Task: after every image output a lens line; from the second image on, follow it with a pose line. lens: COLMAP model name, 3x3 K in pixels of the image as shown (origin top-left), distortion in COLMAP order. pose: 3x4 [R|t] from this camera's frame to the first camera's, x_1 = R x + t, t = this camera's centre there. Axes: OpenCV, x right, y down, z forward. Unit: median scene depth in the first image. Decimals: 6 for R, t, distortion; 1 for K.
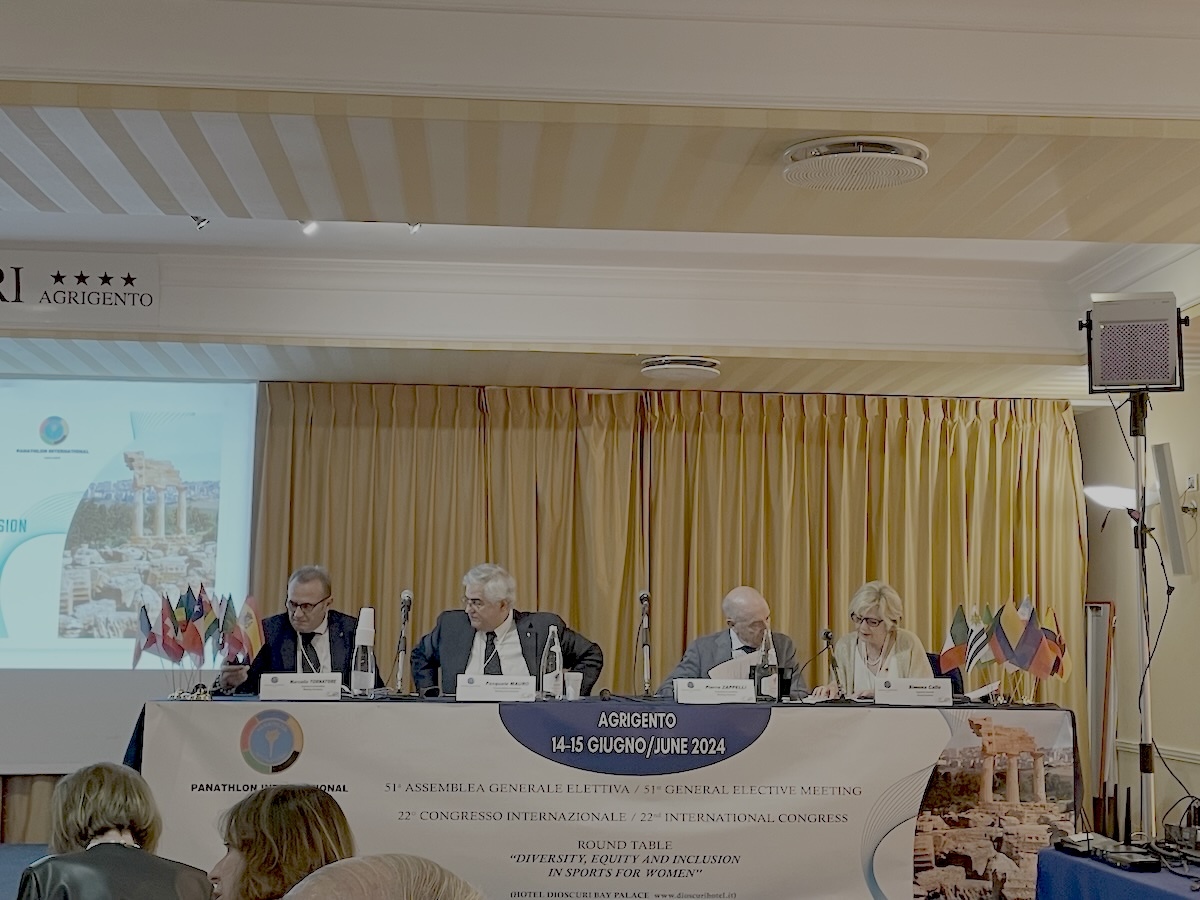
lens RADIAL K [[1817.5, 0, 618.1], [0, 1817.5, 420.4], [0, 0, 1]] dist [0.073792, 0.000000]
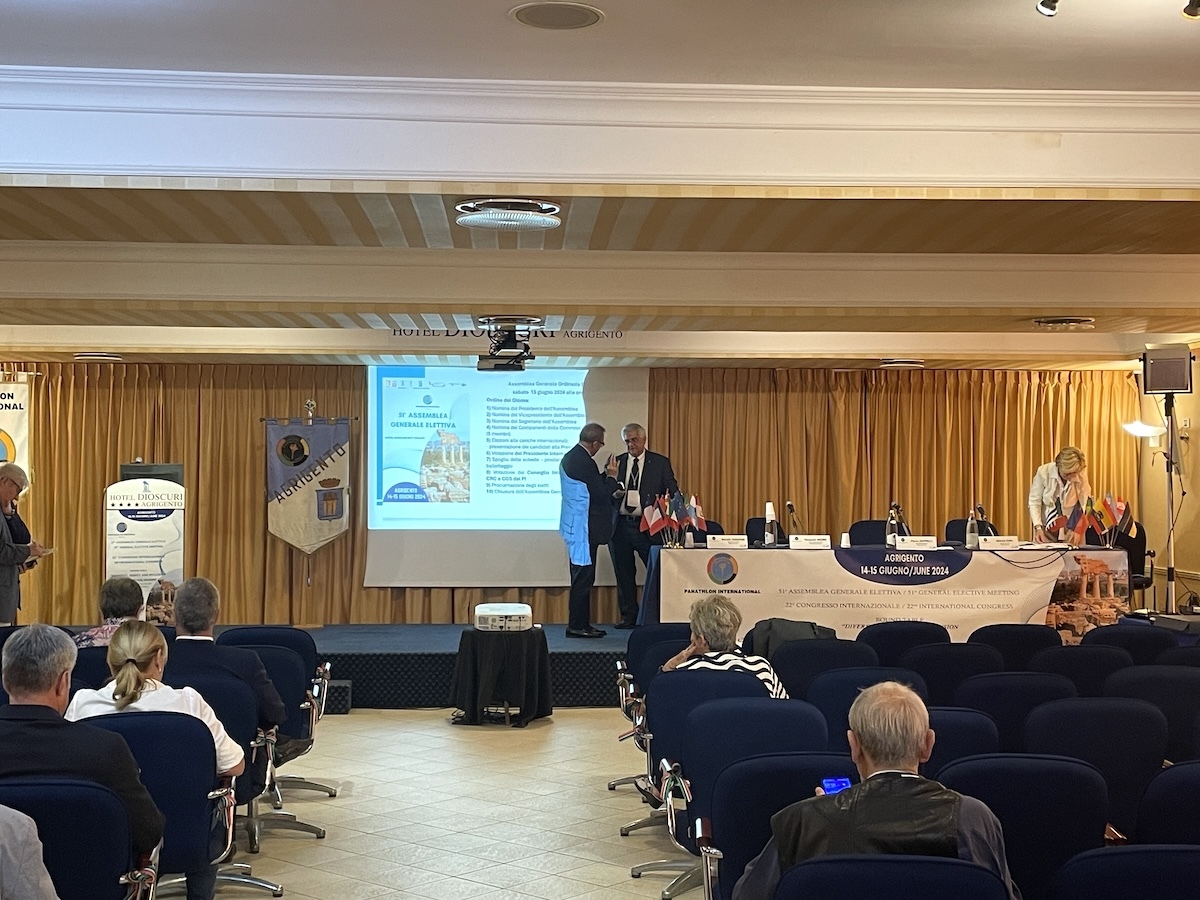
lens RADIAL K [[1584.2, 0, 569.4], [0, 1584.2, 429.1], [0, 0, 1]] dist [0.024074, 0.000000]
pose [[0.999107, -0.009158, -0.041236, -0.244281], [0.012710, 0.996151, 0.086722, -0.111414], [0.040283, -0.087169, 0.995379, -0.619773]]
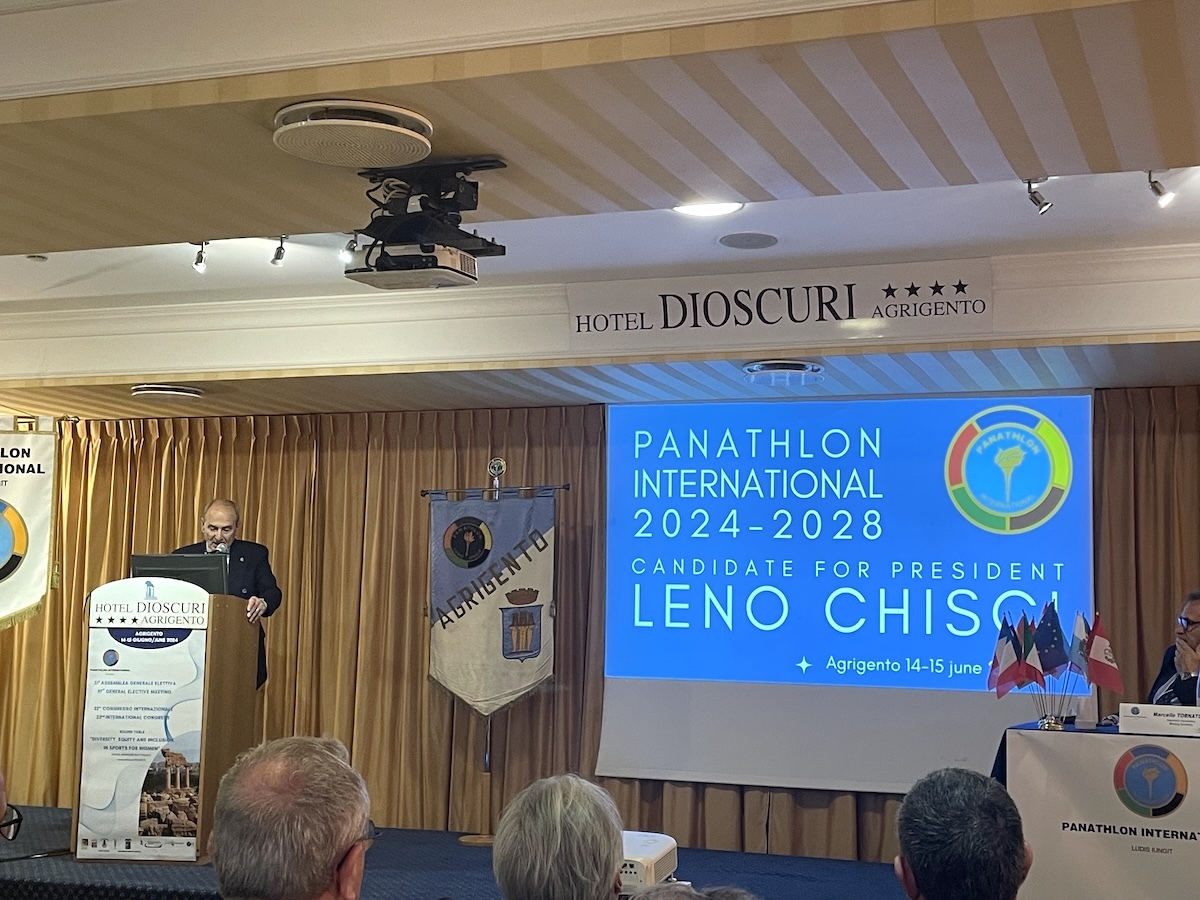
lens RADIAL K [[1653.2, 0, 623.2], [0, 1653.2, 443.8], [0, 0, 1]] dist [0.074826, 0.000000]
pose [[0.902765, -0.041595, -0.428118, -0.056807], [0.037637, 0.999135, -0.017708, 0.014479], [0.428484, -0.000127, 0.903550, 0.132816]]
